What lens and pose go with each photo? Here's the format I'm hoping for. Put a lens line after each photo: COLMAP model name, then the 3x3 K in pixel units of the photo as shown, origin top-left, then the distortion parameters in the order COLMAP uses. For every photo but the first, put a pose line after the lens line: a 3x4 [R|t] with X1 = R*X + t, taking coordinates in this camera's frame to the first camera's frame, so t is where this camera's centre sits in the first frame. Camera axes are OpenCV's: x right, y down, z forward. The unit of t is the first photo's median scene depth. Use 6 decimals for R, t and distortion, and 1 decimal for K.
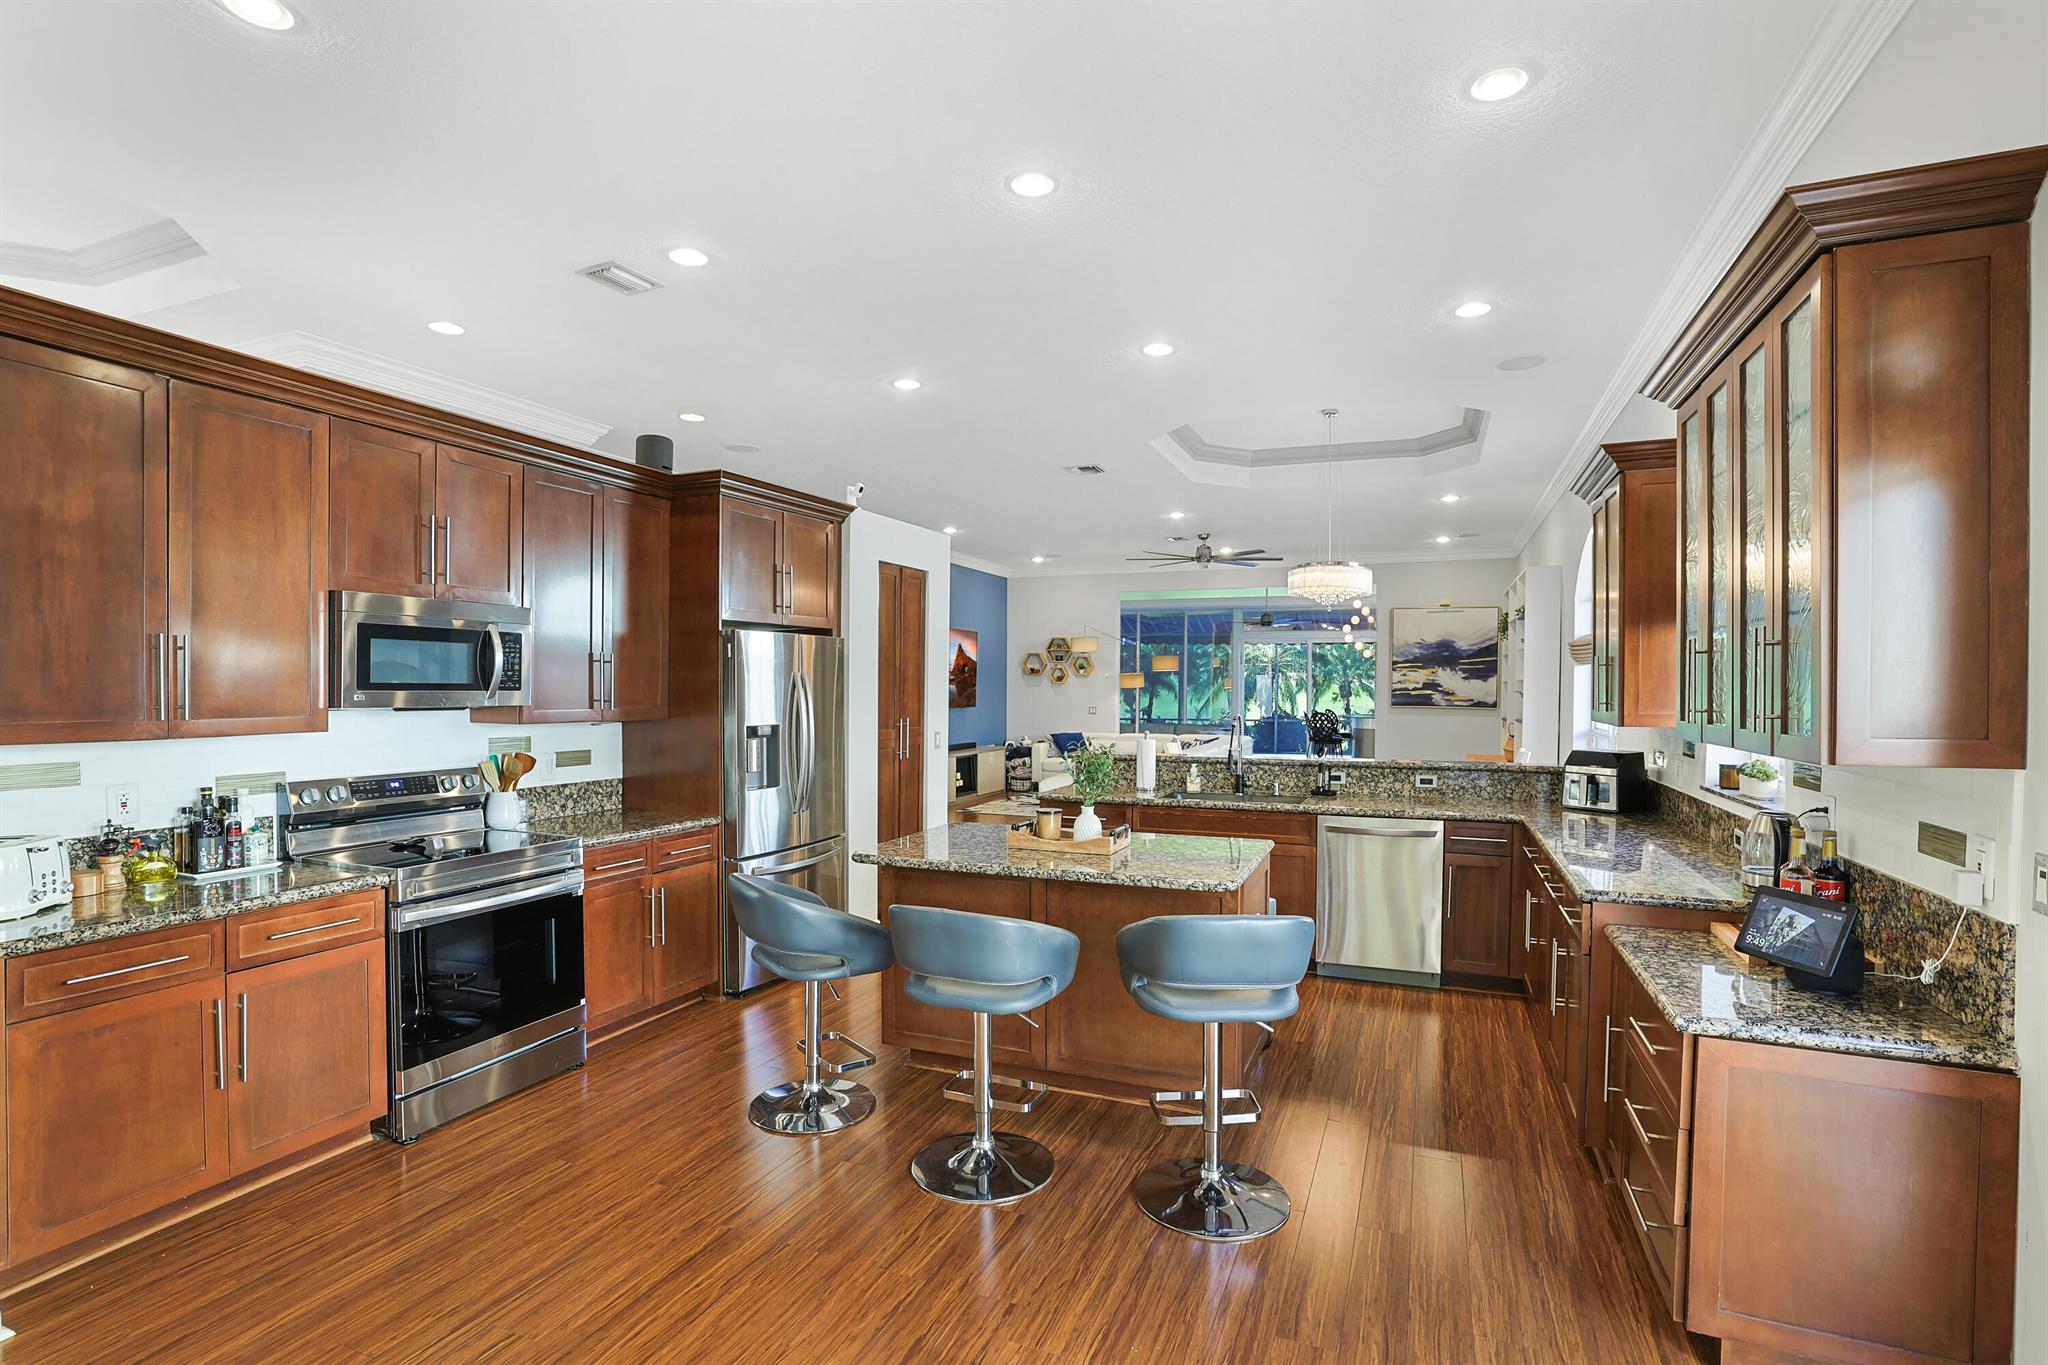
lens RADIAL K [[926.1, 0, 1024.0], [0, 926.1, 682.5], [0, 0, 1]] dist [-0.034679, 0.013257]
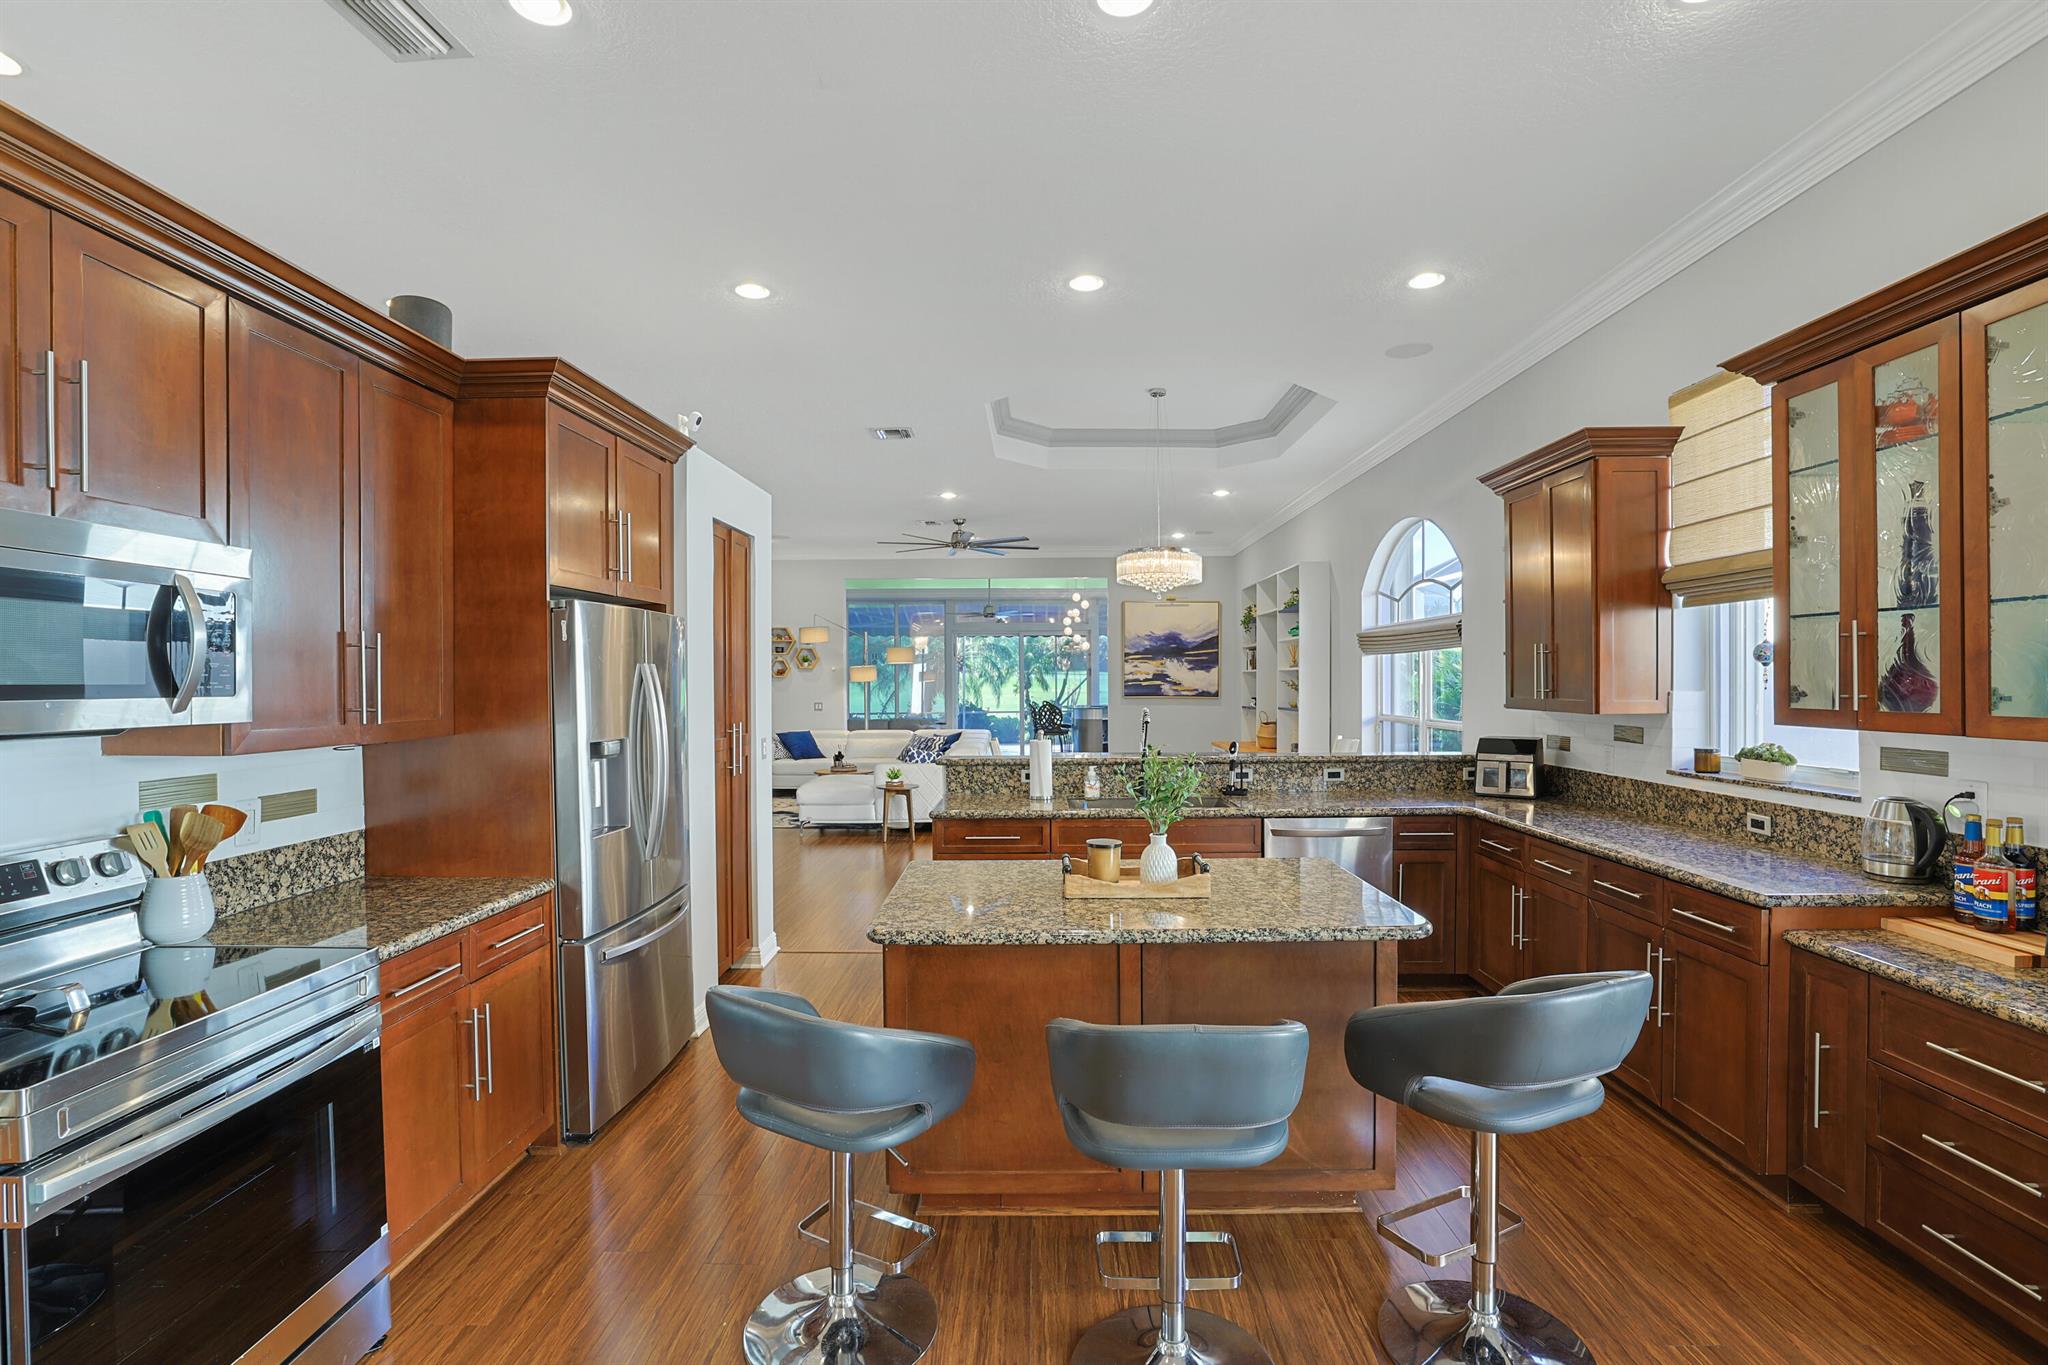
lens RADIAL K [[926.1, 0, 1024.0], [0, 926.1, 682.5], [0, 0, 1]] dist [-0.034679, 0.013257]
pose [[0.935167, -0.011532, 0.354019, -0.233029], [0.009202, 0.999924, 0.008264, 0.000417], [-0.354087, -0.004471, 0.935202, 0.245893]]
